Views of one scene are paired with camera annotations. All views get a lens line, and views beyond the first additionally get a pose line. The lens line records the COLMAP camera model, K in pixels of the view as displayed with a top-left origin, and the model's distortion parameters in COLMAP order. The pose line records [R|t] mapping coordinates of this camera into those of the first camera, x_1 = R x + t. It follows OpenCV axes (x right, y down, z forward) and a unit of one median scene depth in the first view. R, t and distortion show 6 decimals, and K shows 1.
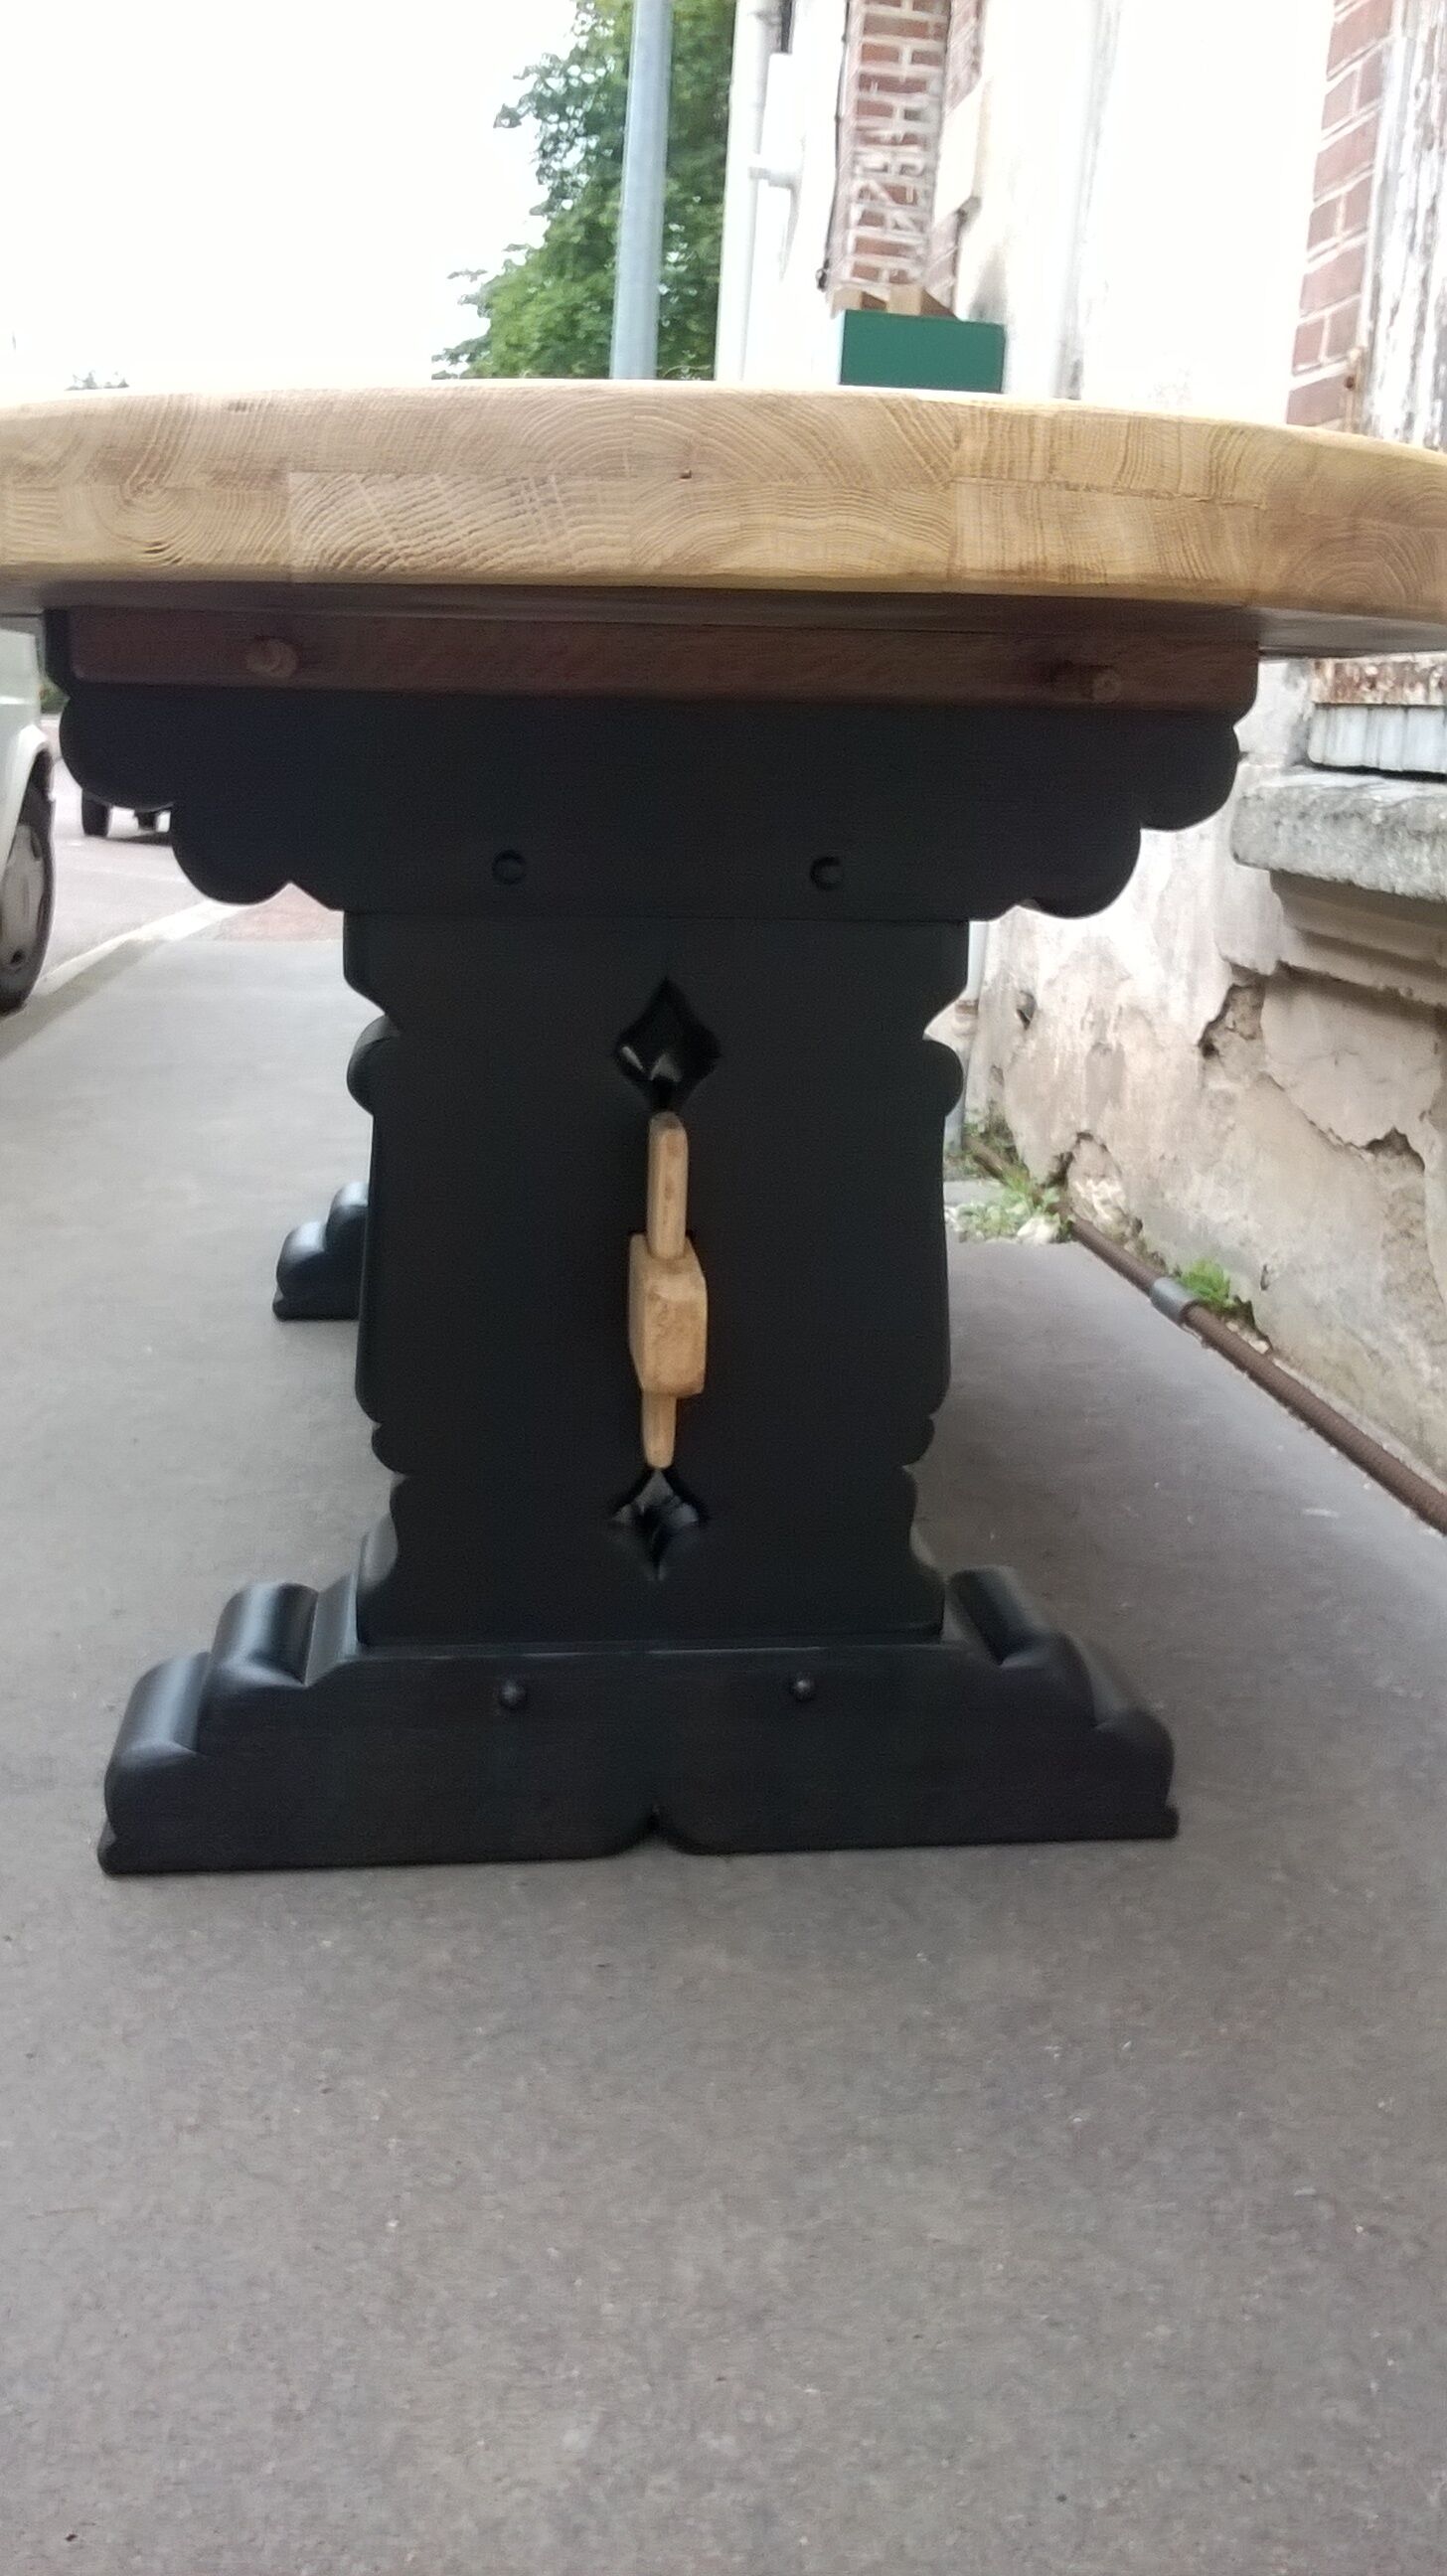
lens RADIAL K [[2307.5, 0, 716.8], [0, 2307.5, 1267.5], [0, 0, 1]] dist [0.050374, -0.201093]
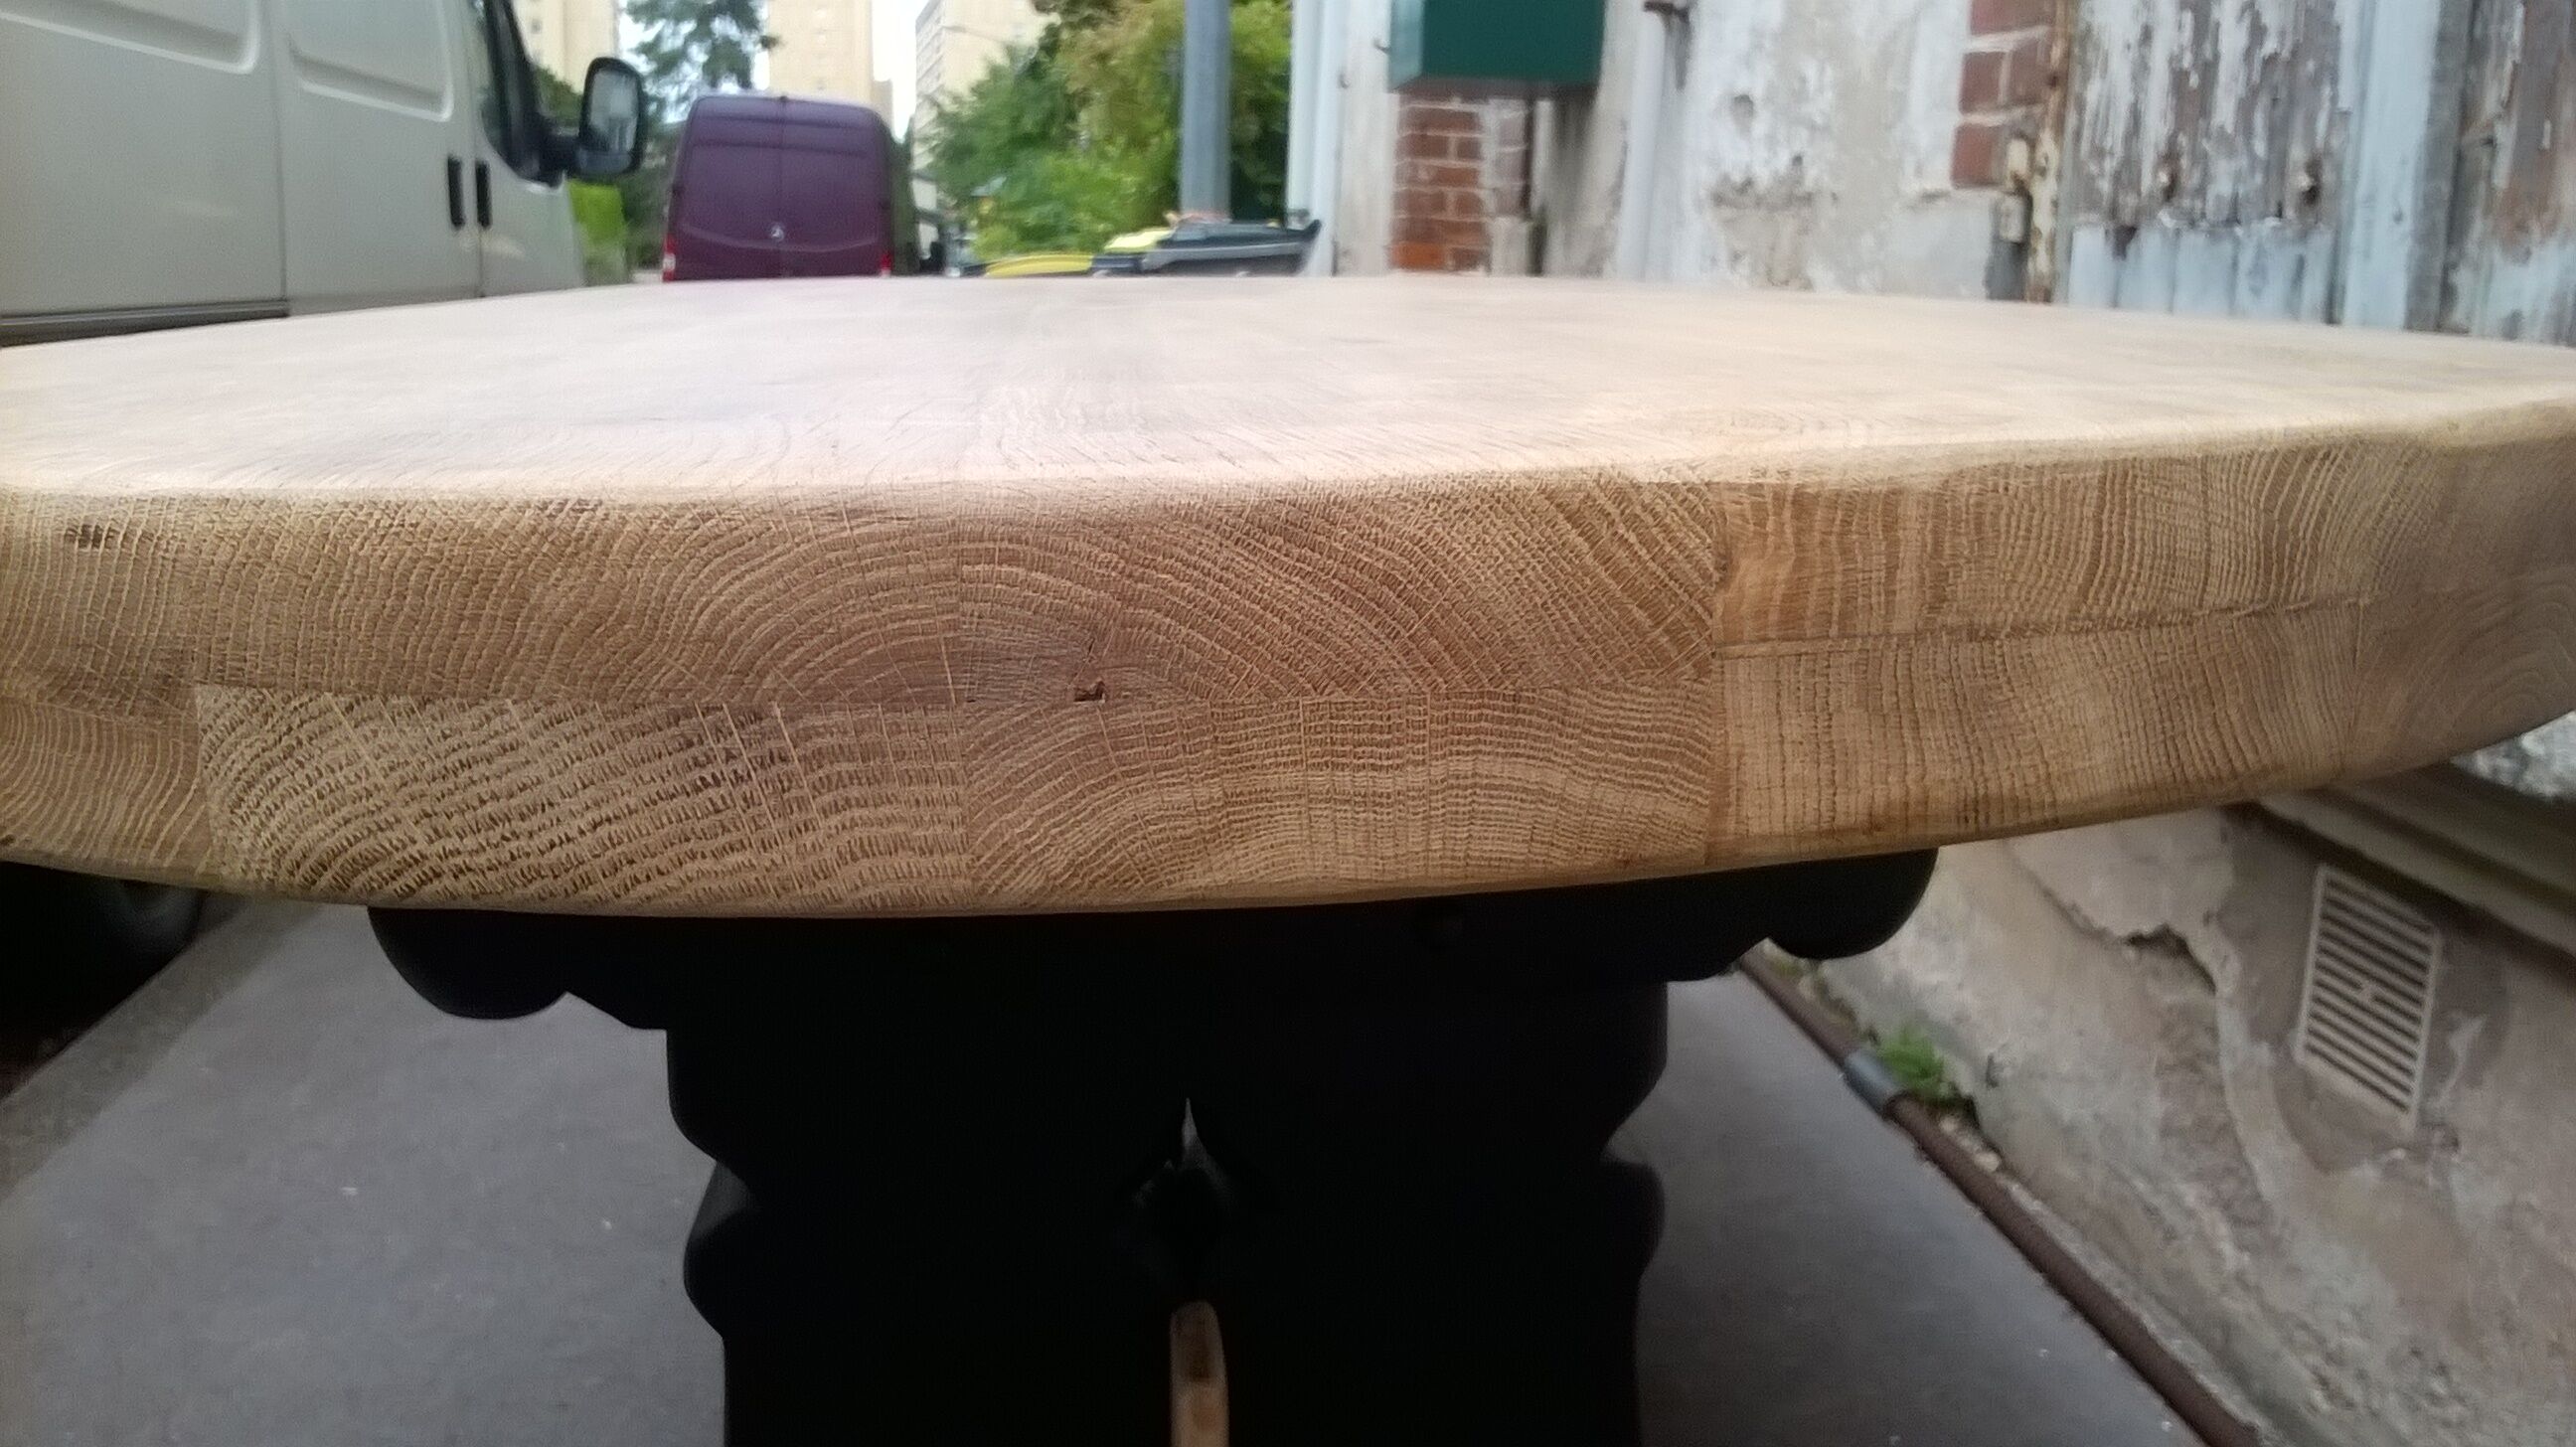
lens RADIAL K [[2307.5, 0, 1292.3], [0, 2307.5, 691.1], [0, 0, 1]] dist [0.050374, -0.201093]
pose [[0.999235, -0.036784, -0.013275, 0.019505], [0.036198, 0.998463, -0.041957, -0.216002], [0.014798, 0.041445, 0.999031, 0.386782]]
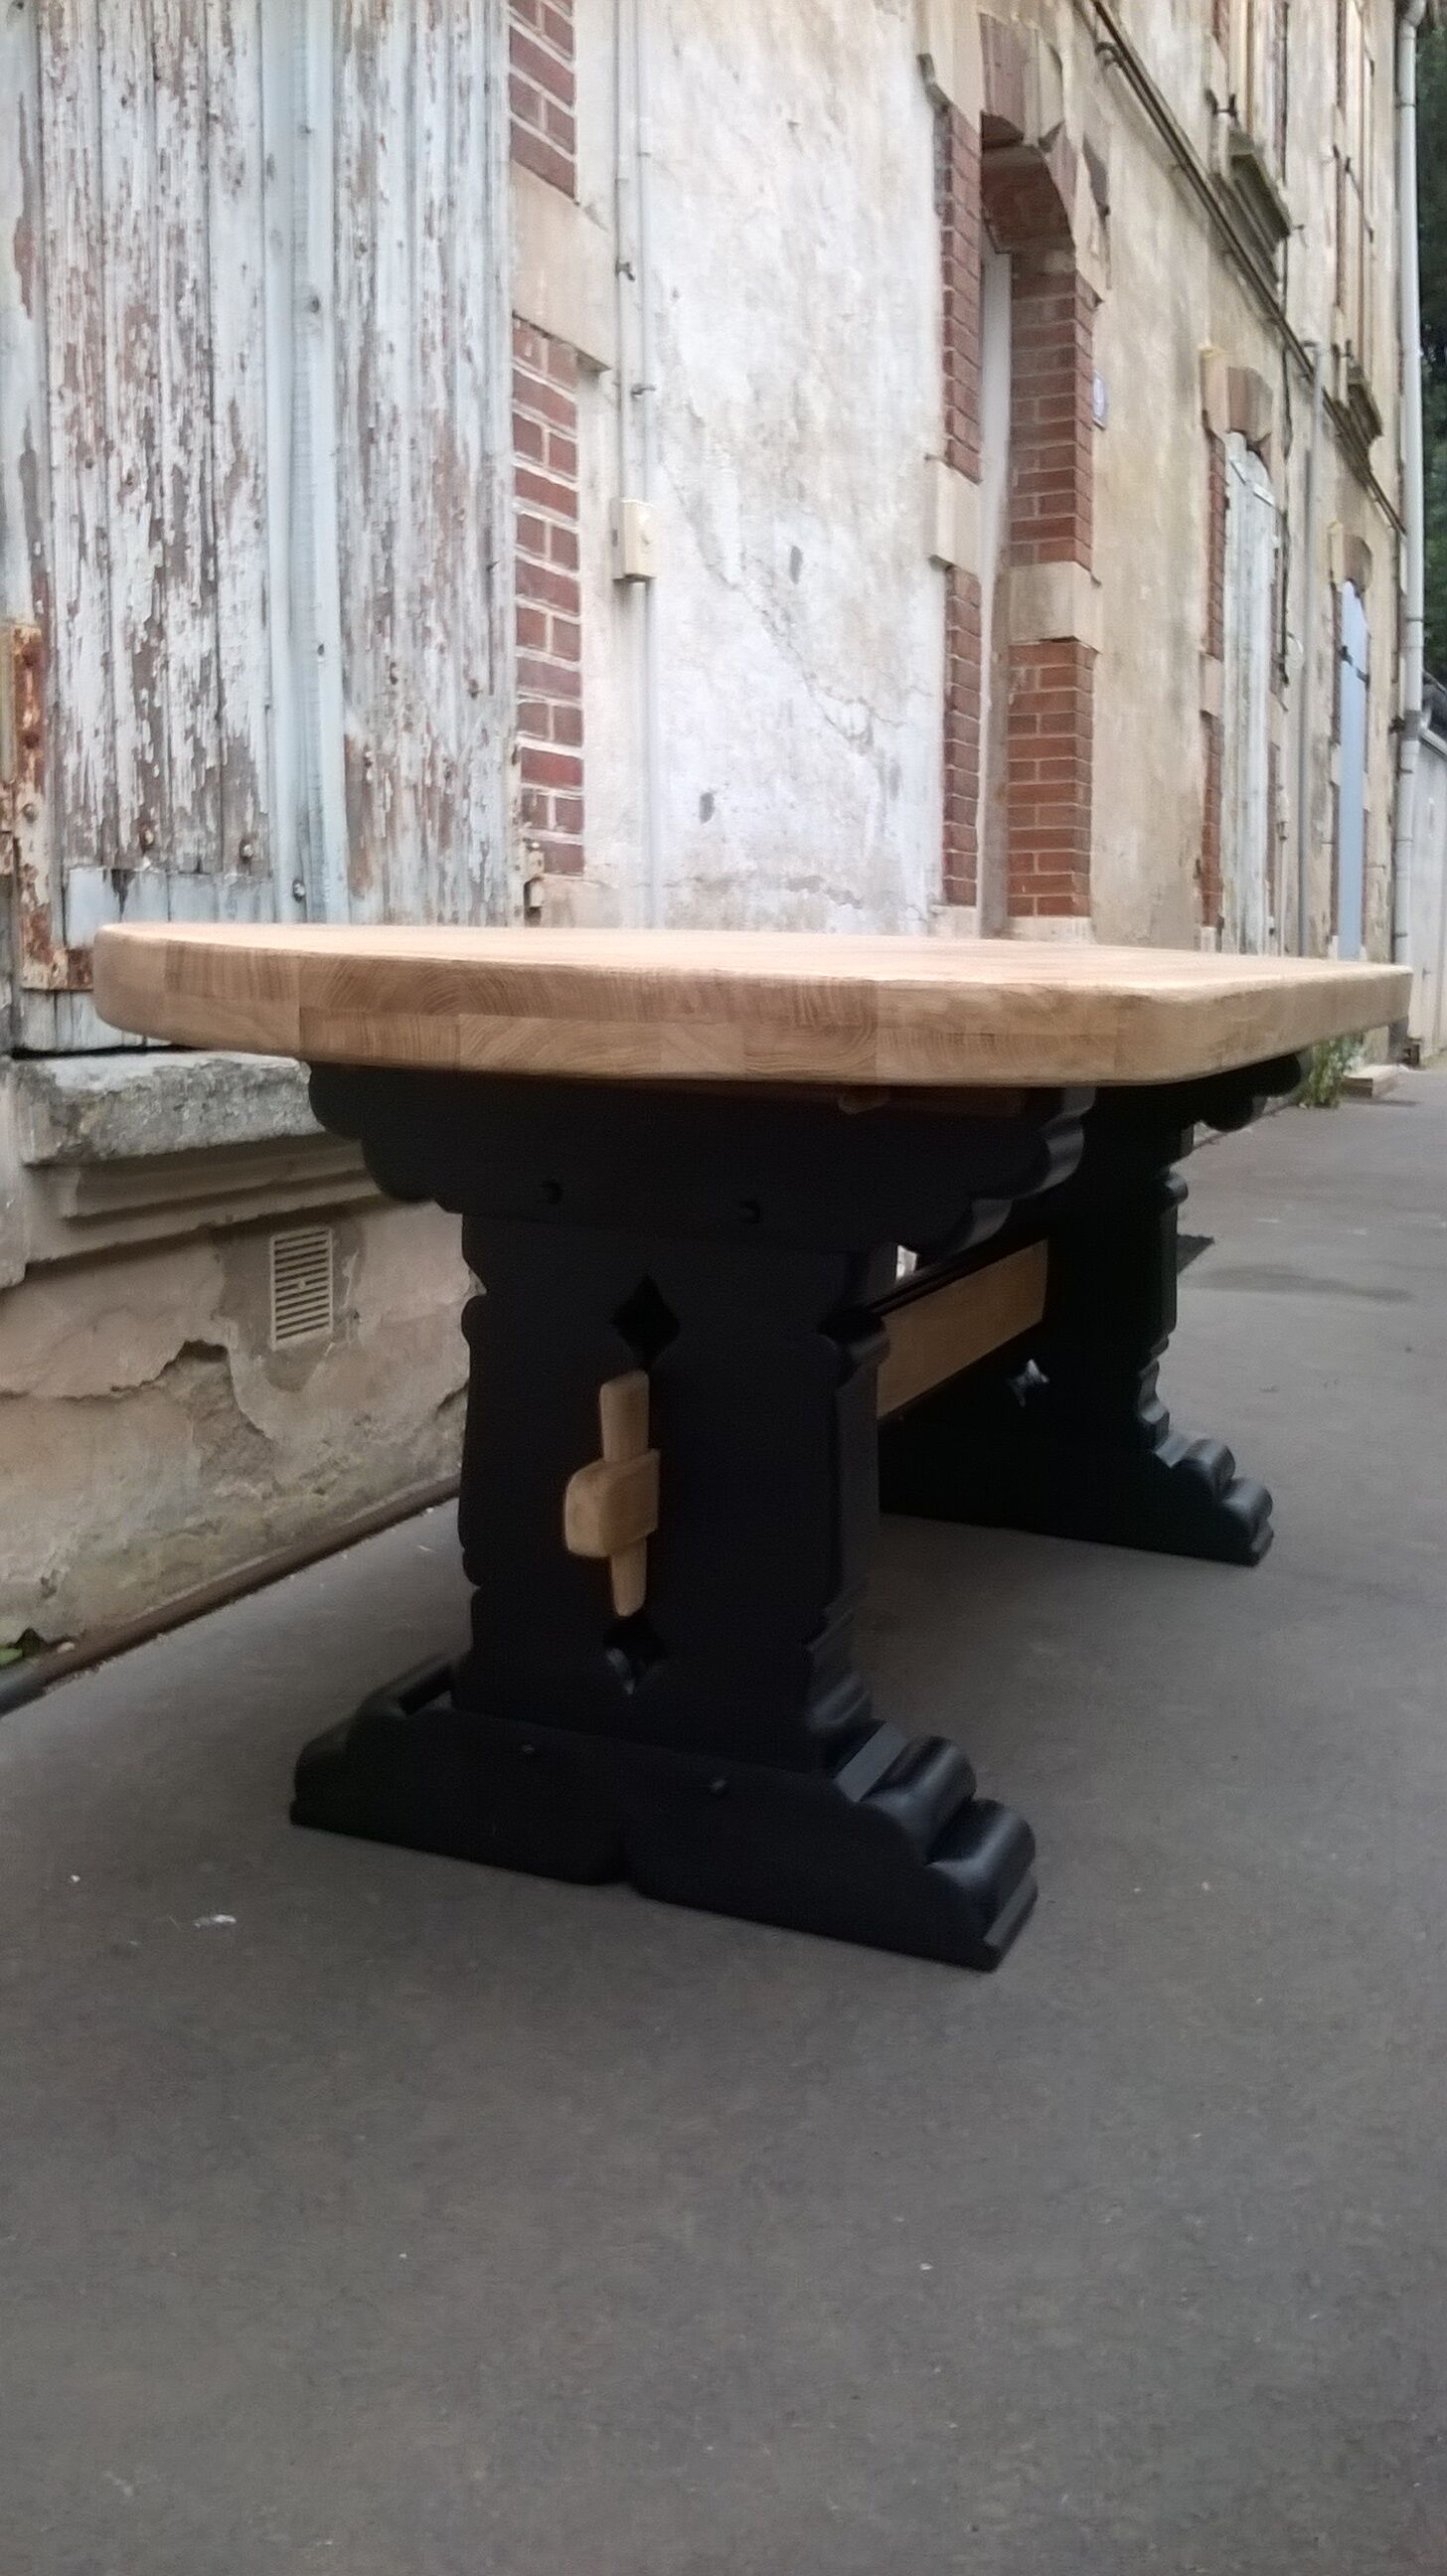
lens RADIAL K [[2307.5, 0, 743.5], [0, 2307.5, 1281.5], [0, 0, 1]] dist [0.050374, -0.201093]
pose [[-0.883371, -0.145042, 0.445666, -0.864637], [0.035968, 0.927123, 0.373026, -0.945020], [-0.467292, 0.345550, -0.813777, 3.331736]]
